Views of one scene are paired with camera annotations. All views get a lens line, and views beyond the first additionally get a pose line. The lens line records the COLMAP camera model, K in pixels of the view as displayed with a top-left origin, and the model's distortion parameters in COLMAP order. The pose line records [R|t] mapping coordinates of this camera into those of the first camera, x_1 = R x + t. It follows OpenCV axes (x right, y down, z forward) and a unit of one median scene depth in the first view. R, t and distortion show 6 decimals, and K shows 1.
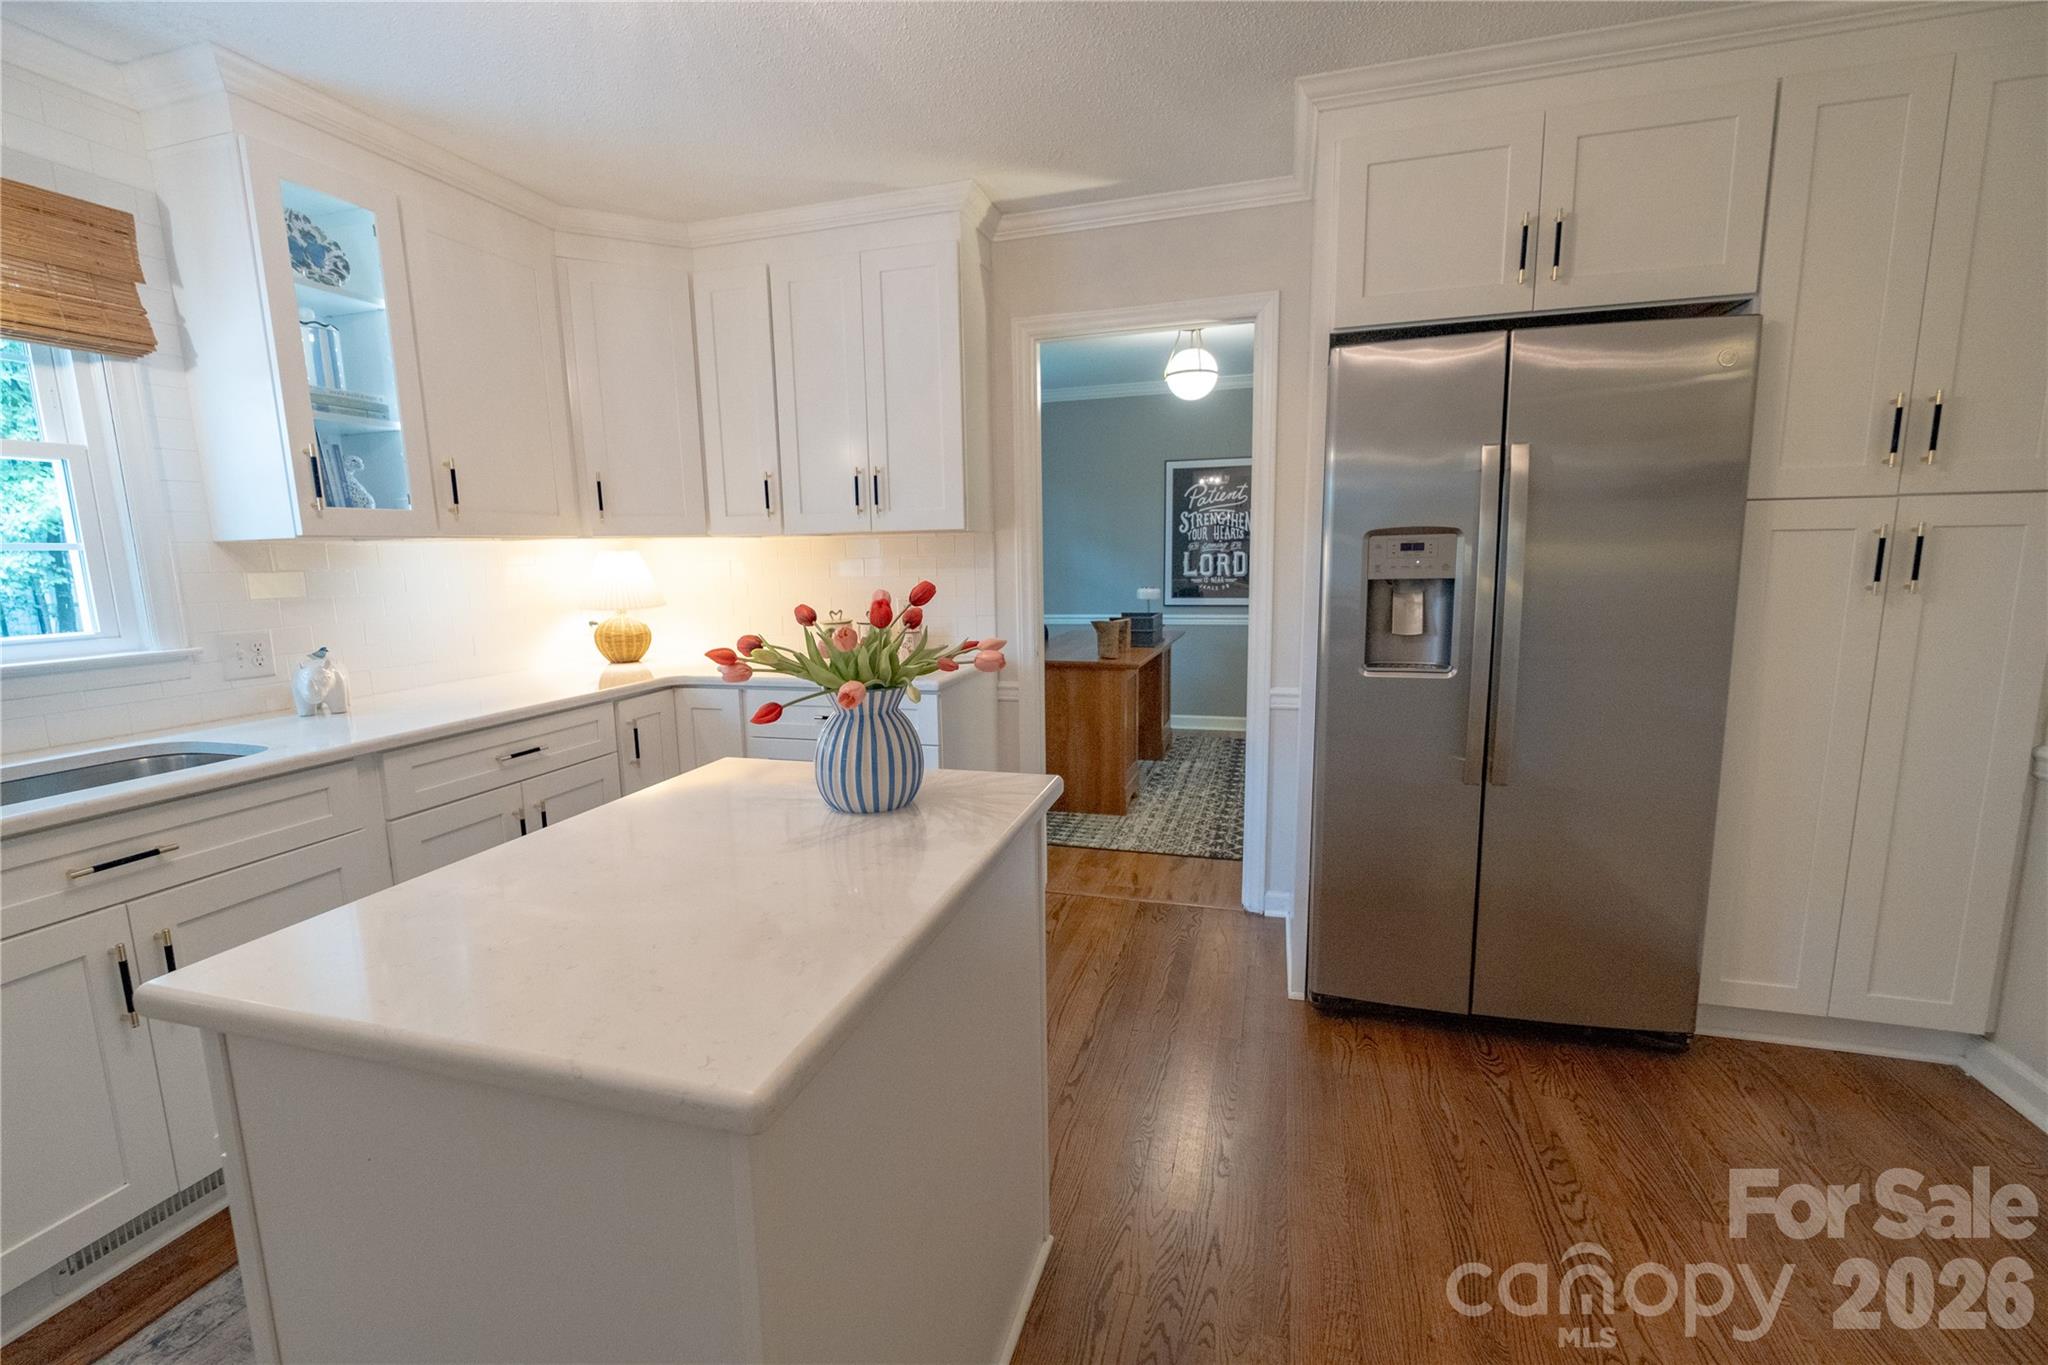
lens RADIAL K [[888.1, 0, 985.8], [0, 888.1, 691.8], [0, 0, 1]] dist [-0.000380, 0.000051]
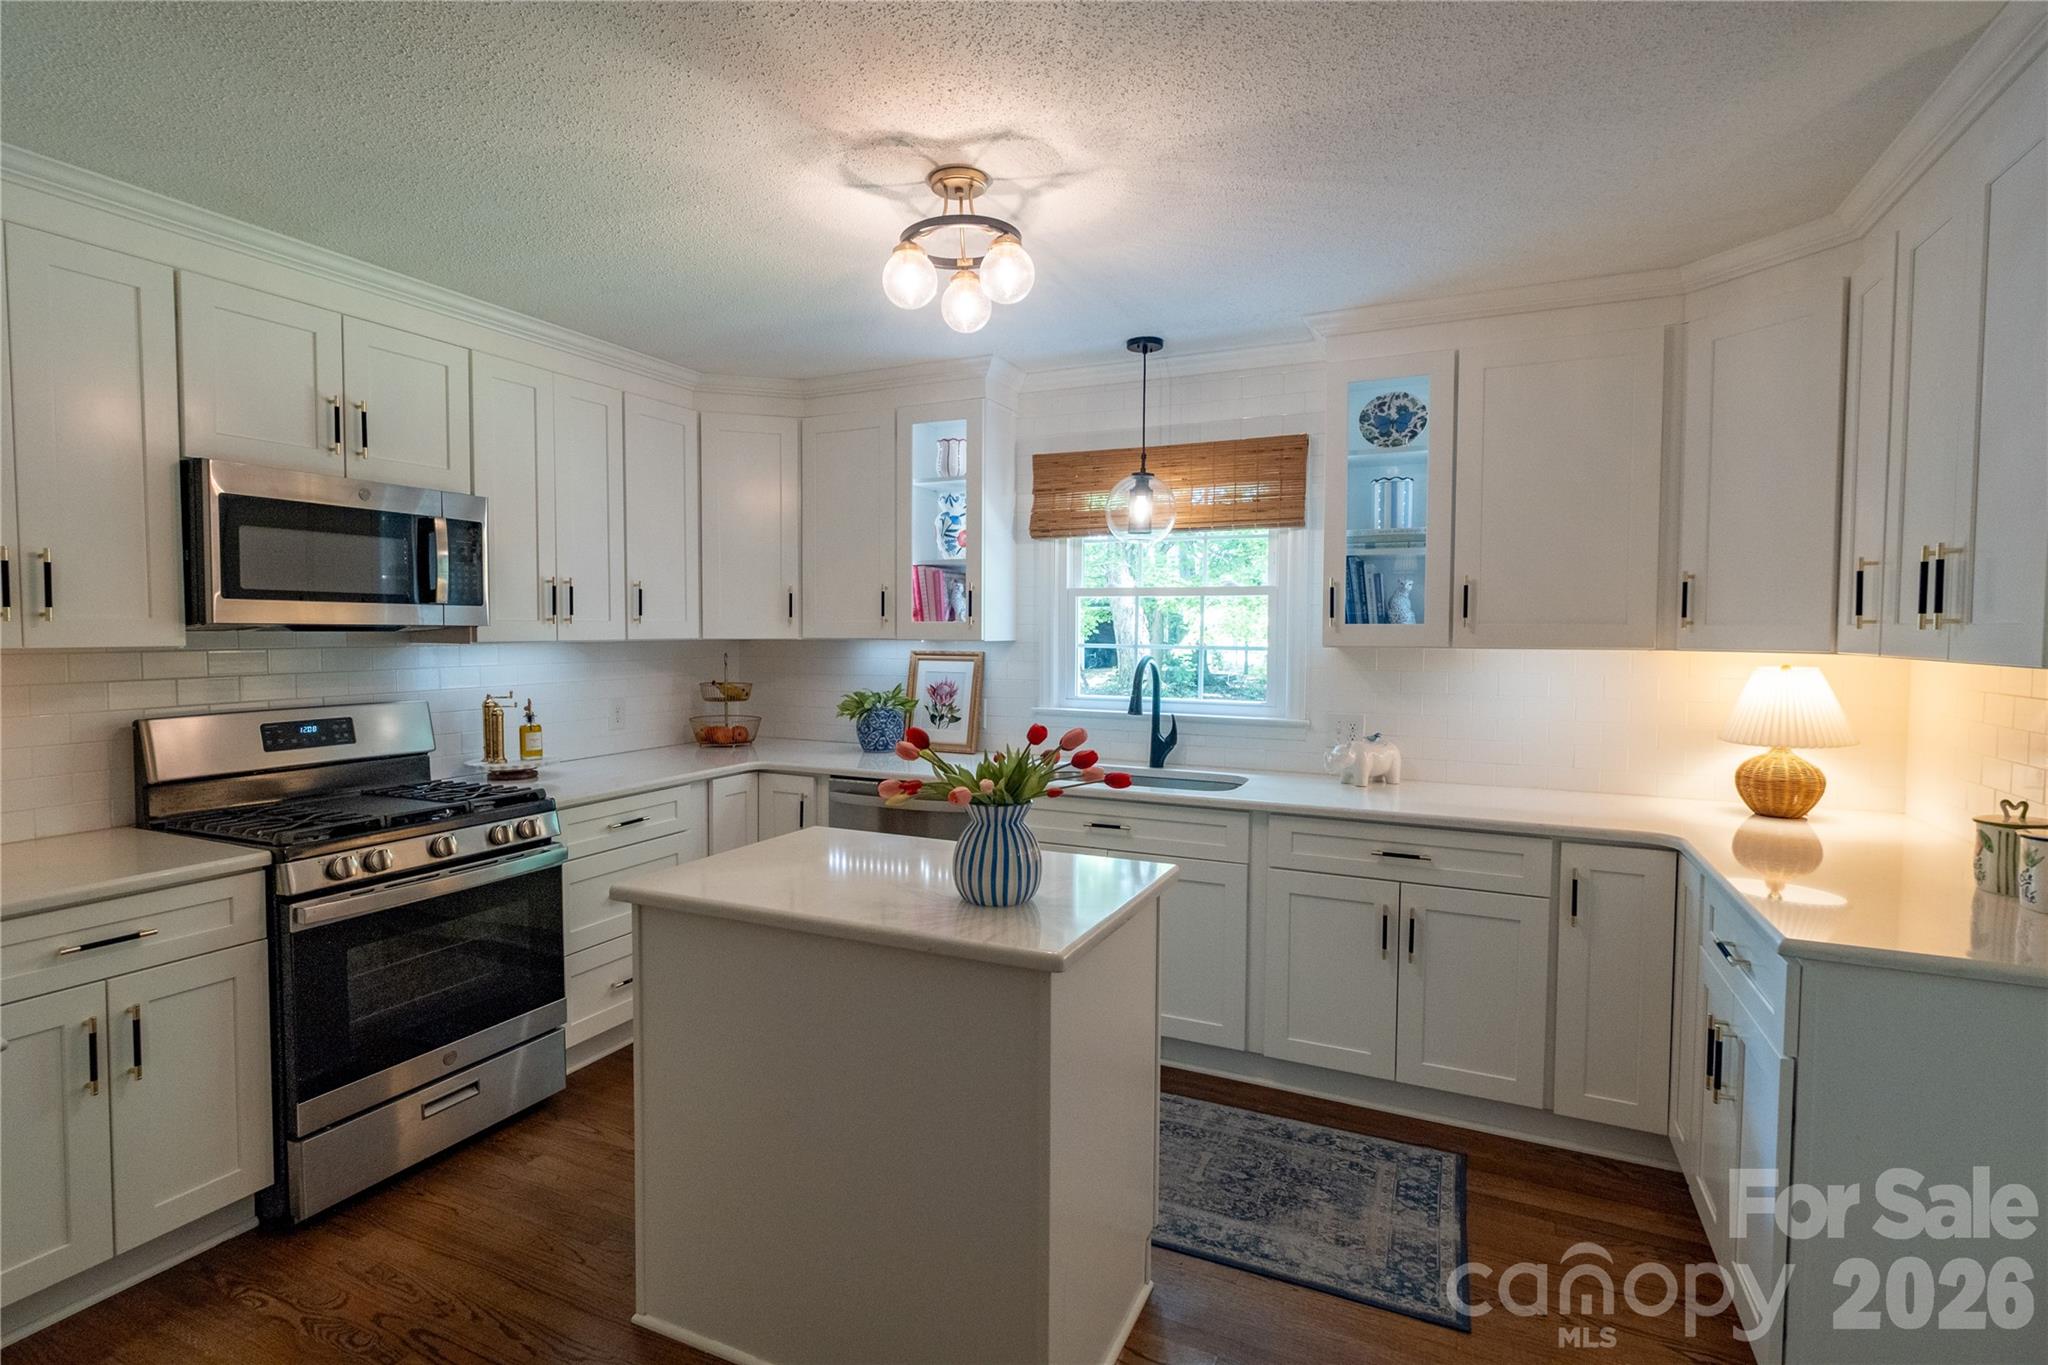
lens RADIAL K [[989.2, 0, 990.8], [0, 989.2, 672.7], [0, 0, 1]] dist [0.000865, 0.004495]
pose [[-0.130110, 0.068710, -0.989116, 0.600572], [-0.158496, 0.983326, 0.089157, -0.150882], [0.978749, 0.168371, -0.117051, 0.552588]]
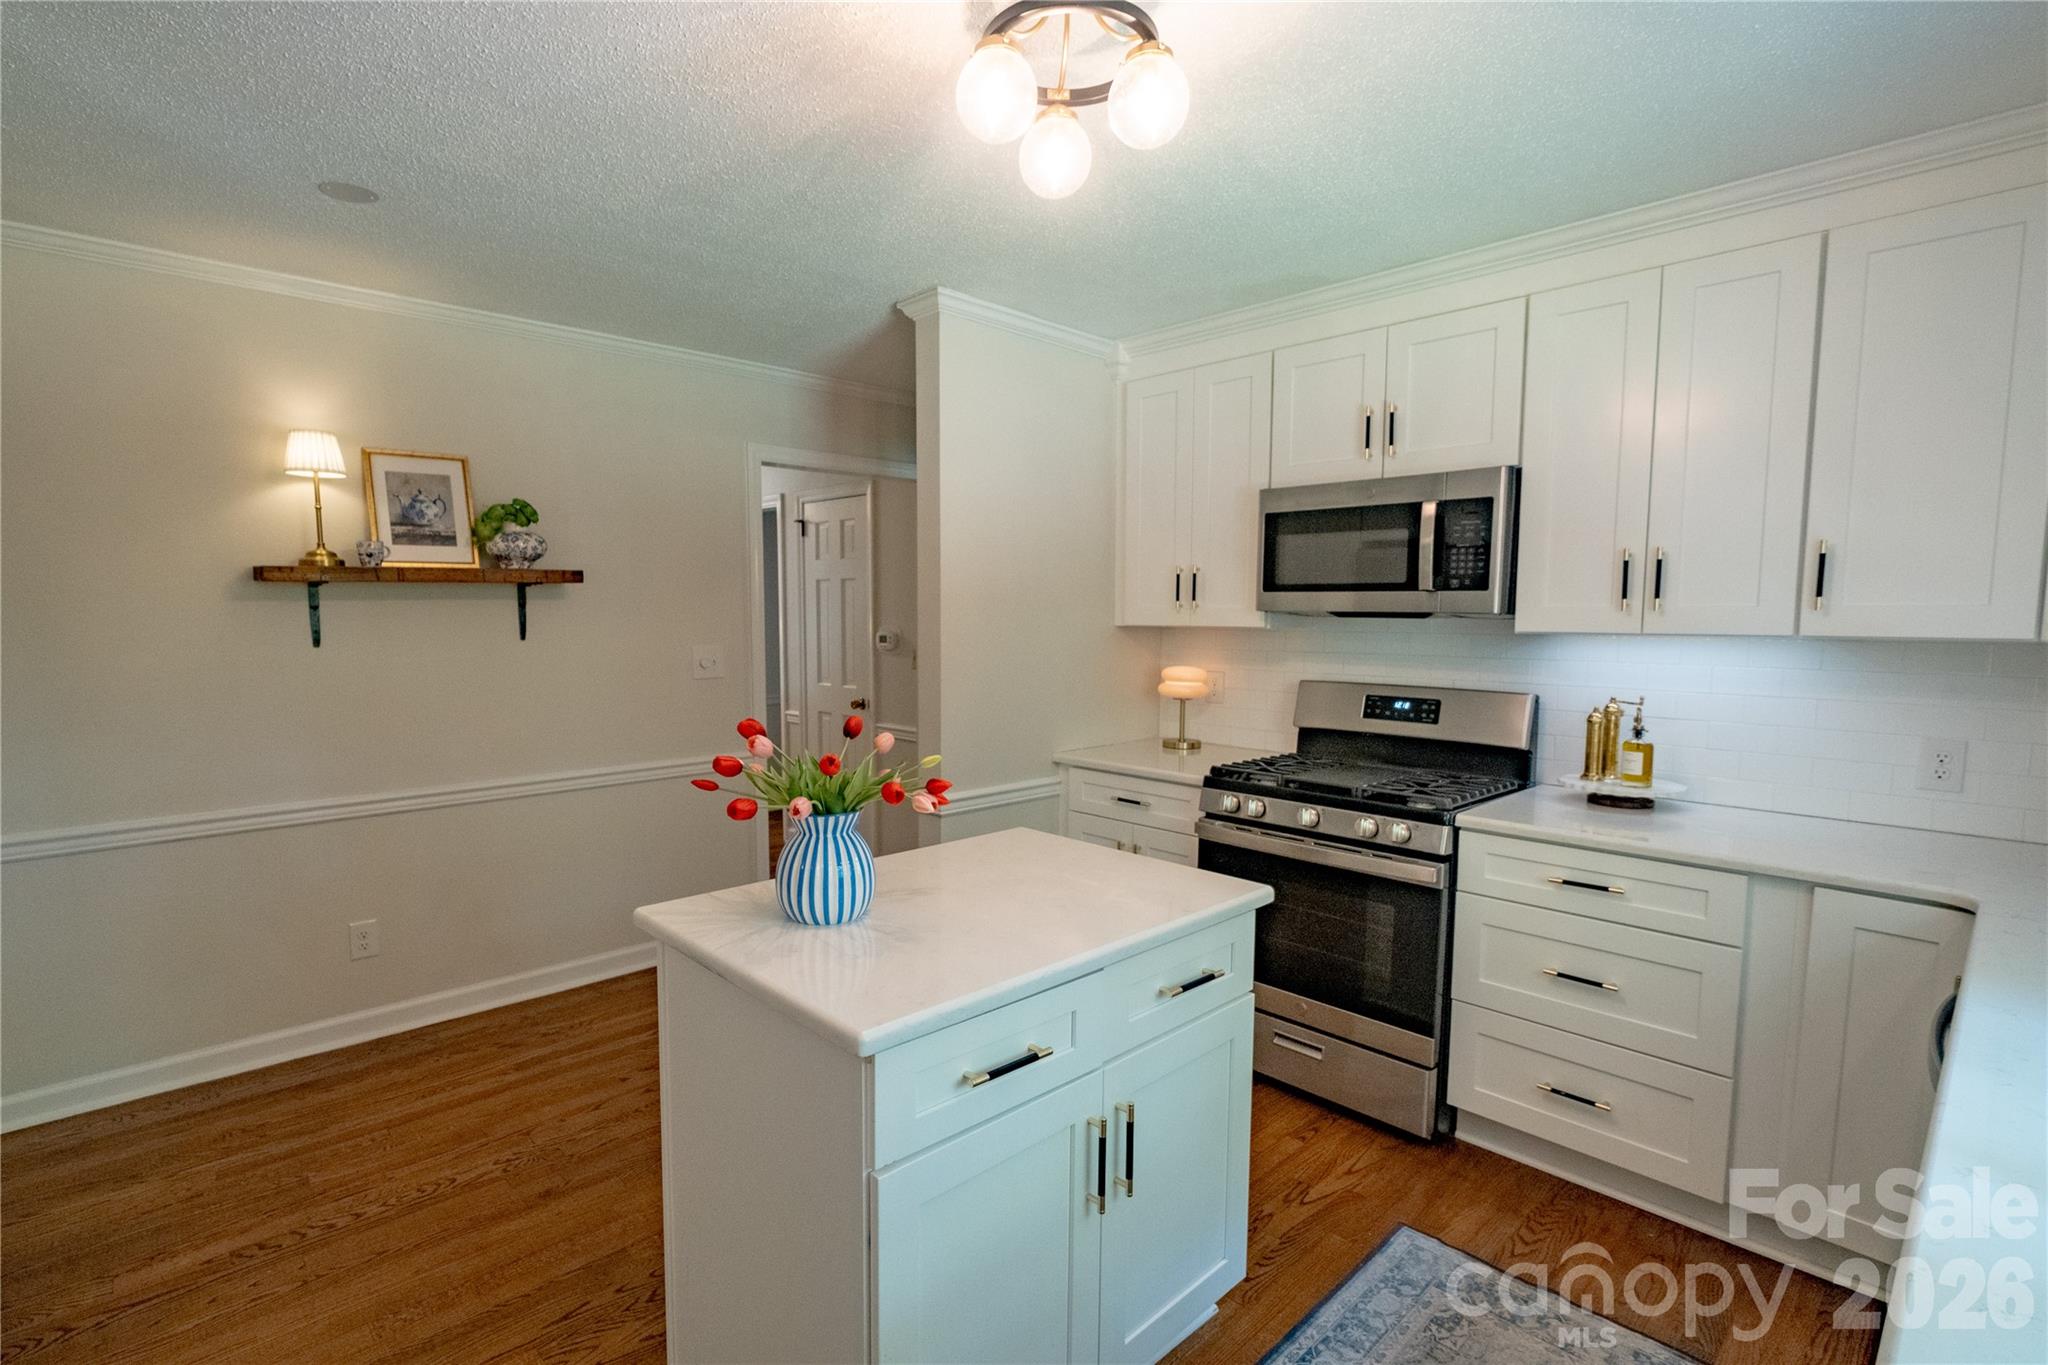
lens RADIAL K [[989.2, 0, 993.9], [0, 989.2, 694.0], [0, 0, 1]] dist [0.000865, 0.004495]
pose [[-0.881349, -0.019880, 0.472047, -0.455795], [0.094398, 0.971560, 0.217166, -0.197667], [-0.462939, 0.235959, -0.854407, 0.955864]]
